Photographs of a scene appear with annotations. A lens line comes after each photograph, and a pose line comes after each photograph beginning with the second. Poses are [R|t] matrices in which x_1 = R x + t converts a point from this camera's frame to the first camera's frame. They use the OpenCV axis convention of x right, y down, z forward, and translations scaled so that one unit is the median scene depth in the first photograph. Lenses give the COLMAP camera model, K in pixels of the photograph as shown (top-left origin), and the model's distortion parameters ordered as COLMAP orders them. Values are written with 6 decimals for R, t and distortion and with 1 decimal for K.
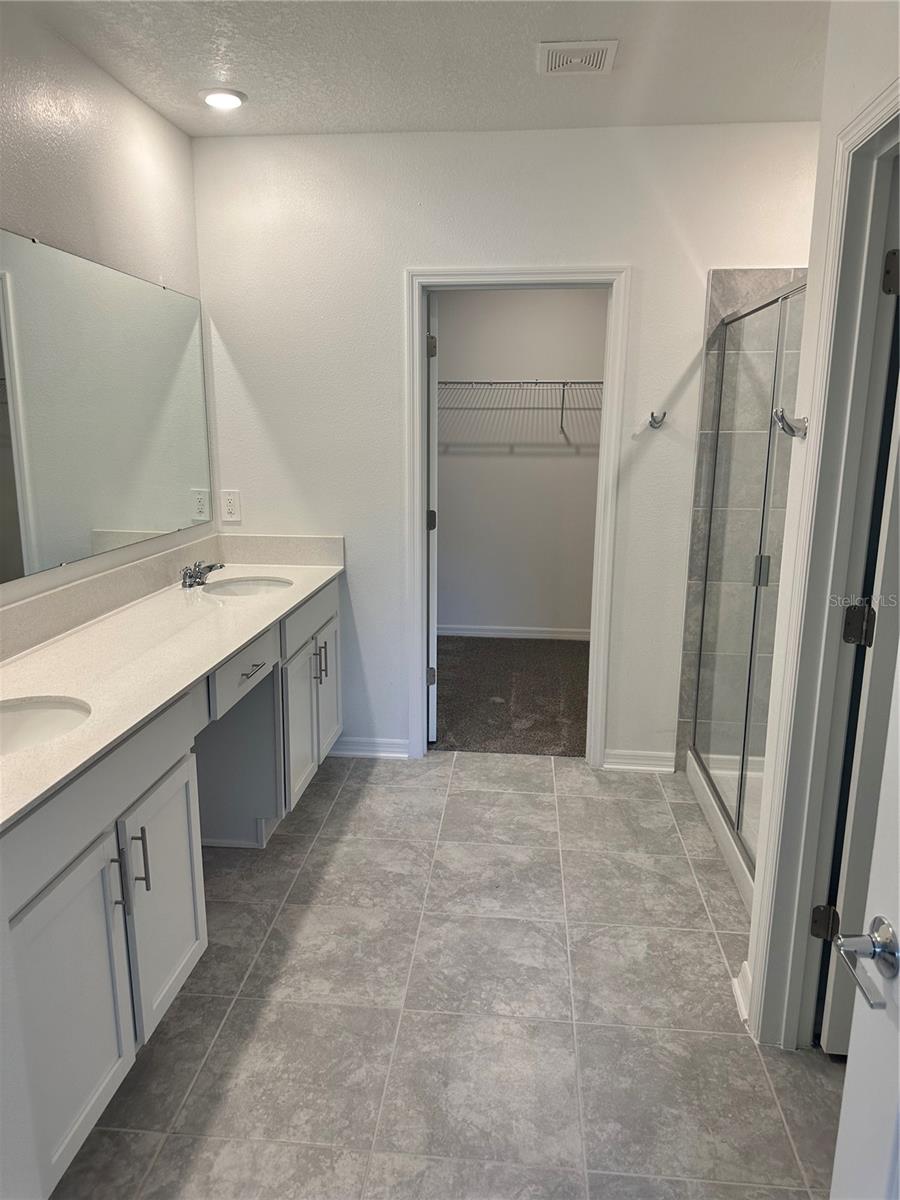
lens RADIAL K [[853.7, 0, 450.1], [0, 853.7, 602.3], [0, 0, 1]] dist [0.068785, -0.022858]
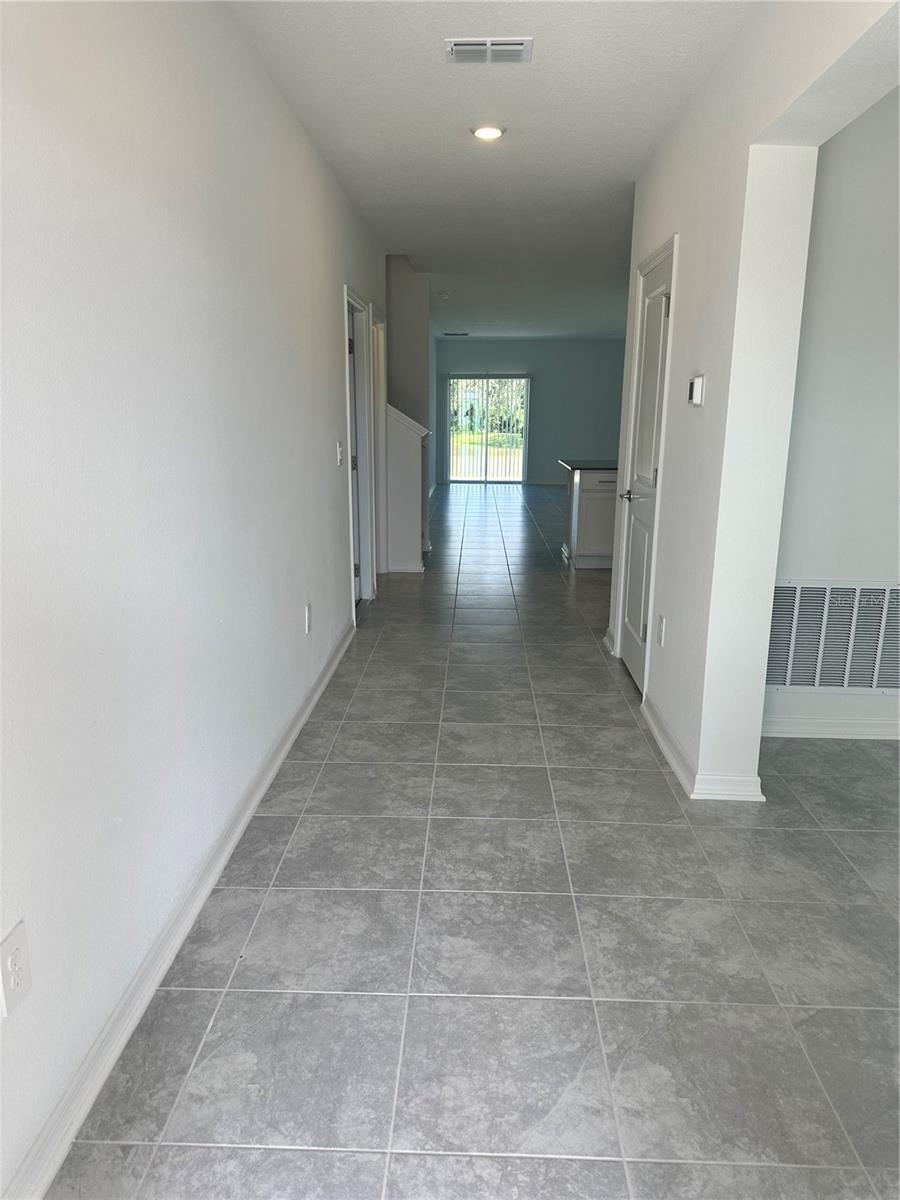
lens RADIAL K [[853.7, 0, 450.5], [0, 853.7, 601.0], [0, 0, 1]] dist [0.068785, -0.022858]
pose [[-0.998478, 0.012110, -0.053798, 0.145408], [-0.012840, 0.897714, 0.440392, -0.326531], [0.053629, 0.440412, -0.896192, 1.682760]]
